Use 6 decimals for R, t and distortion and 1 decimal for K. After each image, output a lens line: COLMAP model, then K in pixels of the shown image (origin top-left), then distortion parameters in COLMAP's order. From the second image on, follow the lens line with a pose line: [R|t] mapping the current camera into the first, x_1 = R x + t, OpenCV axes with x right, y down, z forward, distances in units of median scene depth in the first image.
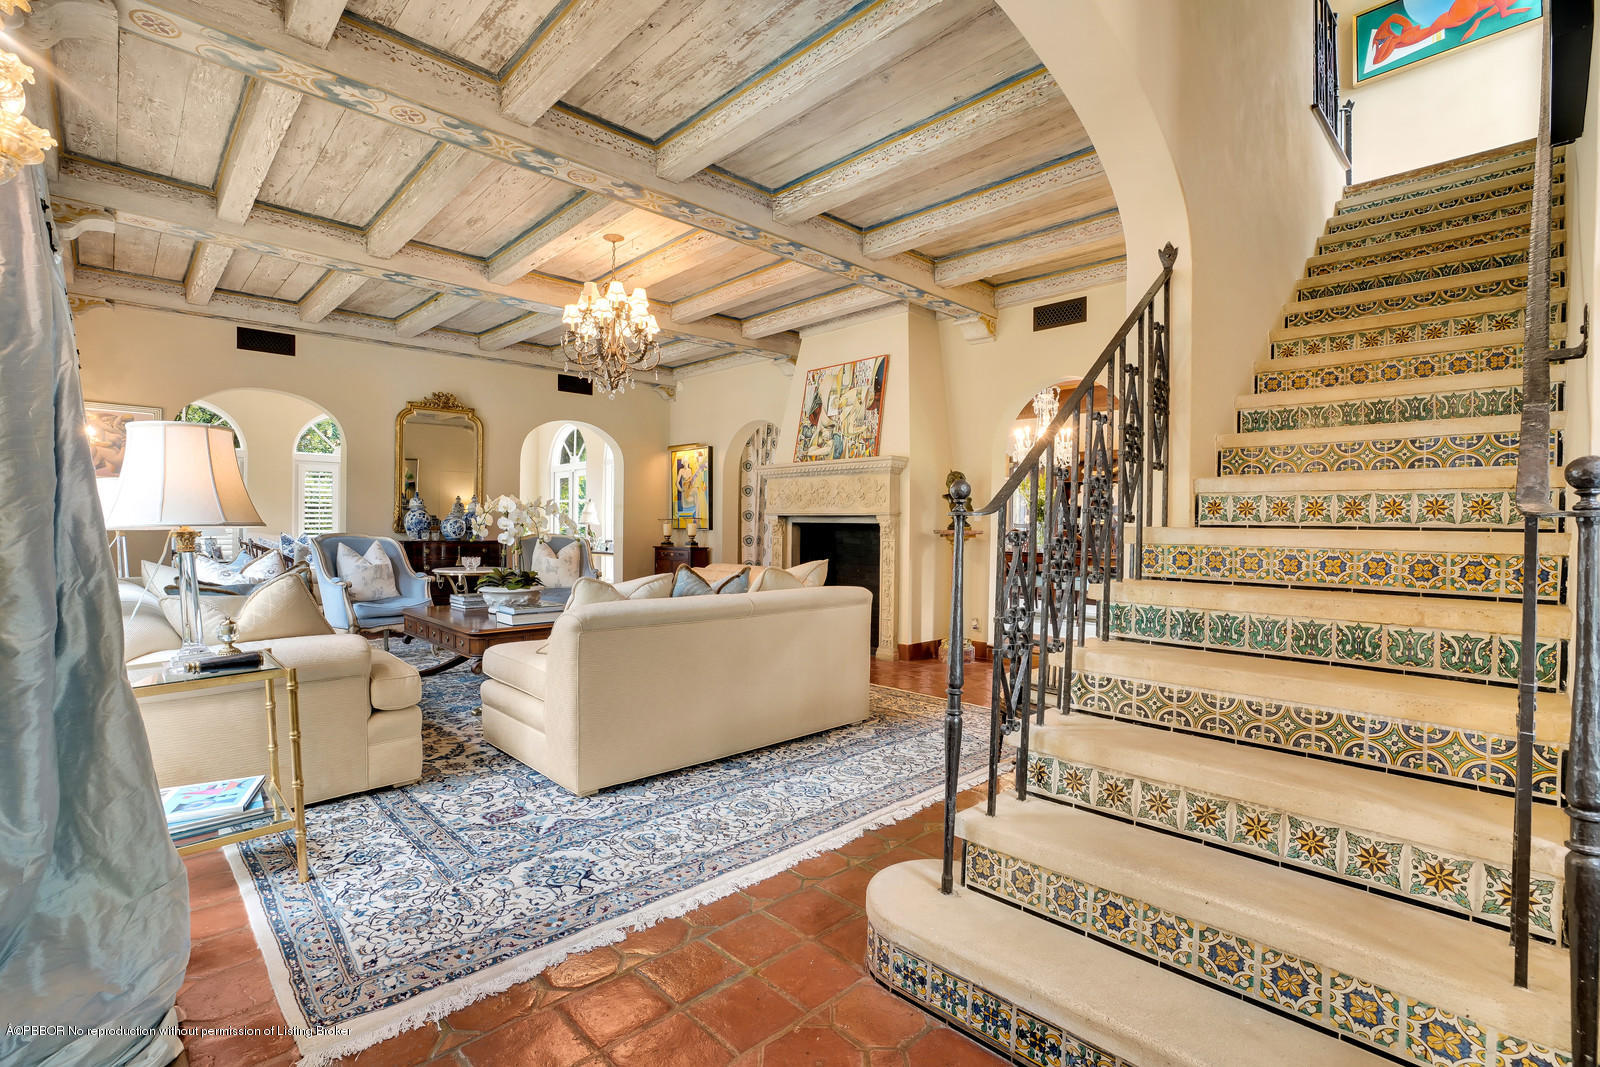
lens RADIAL K [[750.9, 0, 794.9], [0, 750.9, 531.9], [0, 0, 1]] dist [-0.019706, 0.000906]
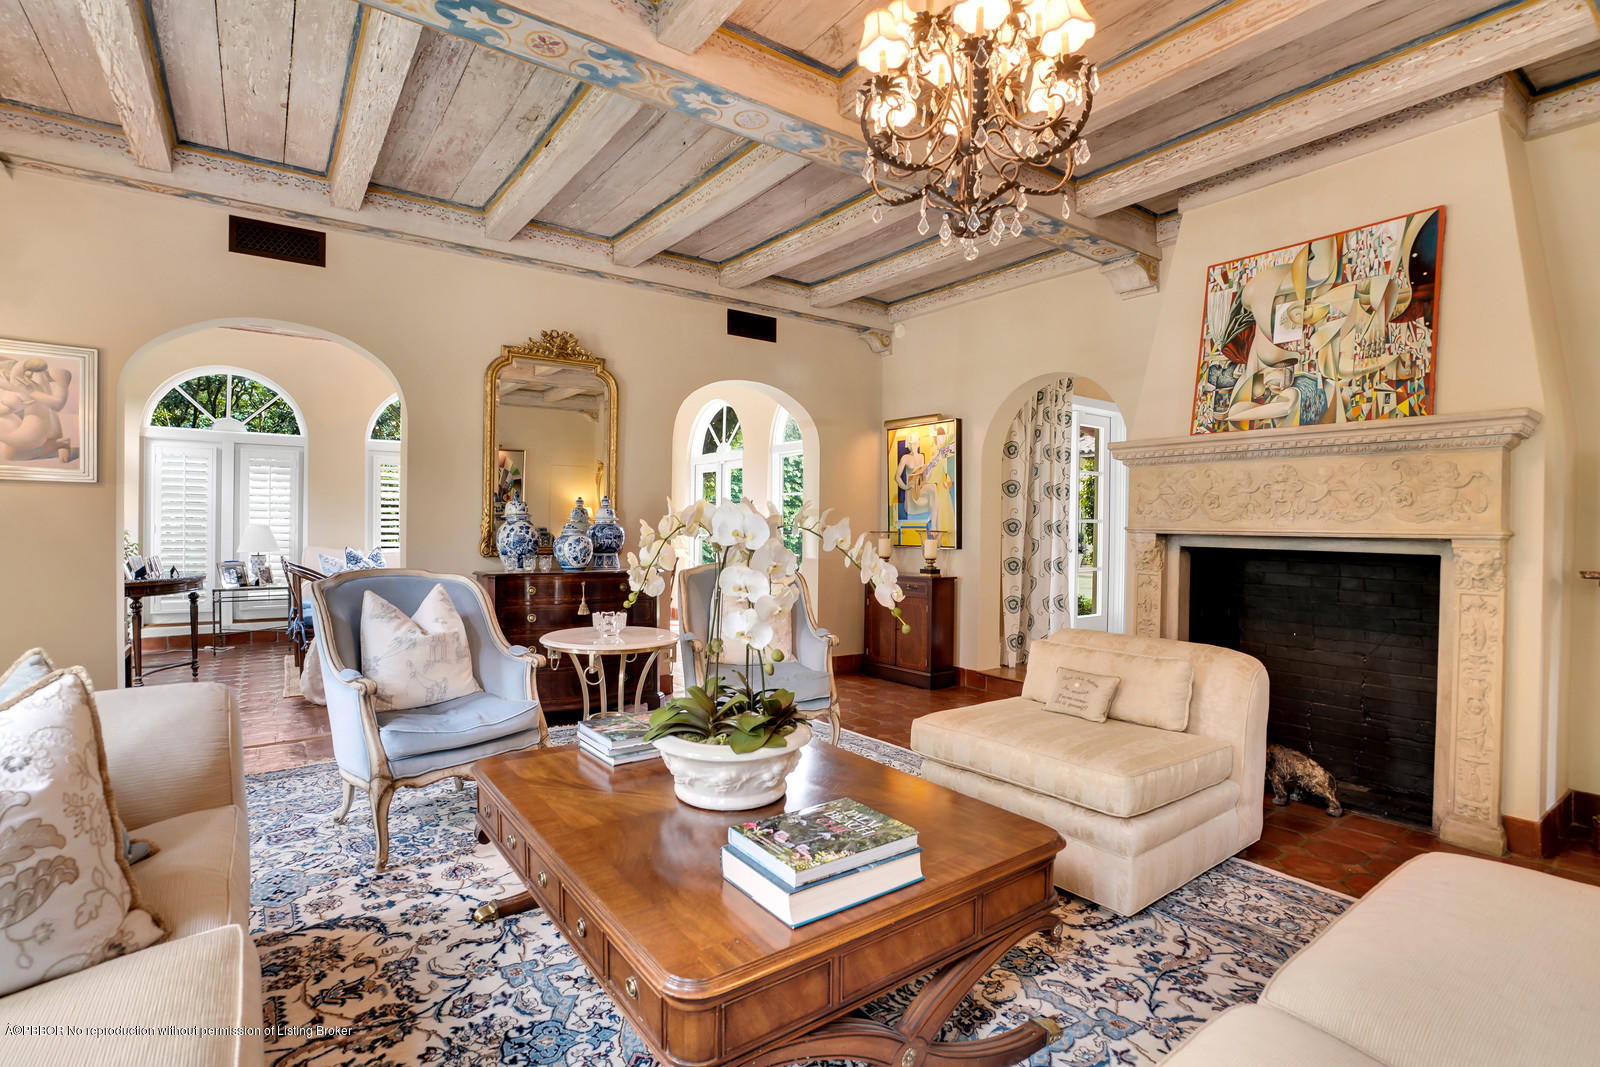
lens RADIAL K [[750.9, 0, 803.8], [0, 750.9, 528.3], [0, 0, 1]] dist [-0.019706, 0.000906]
pose [[0.993548, 0.003335, -0.113362, -0.207453], [-0.003609, 0.999991, -0.002210, -0.023066], [0.113354, 0.002605, 0.993551, 0.427280]]
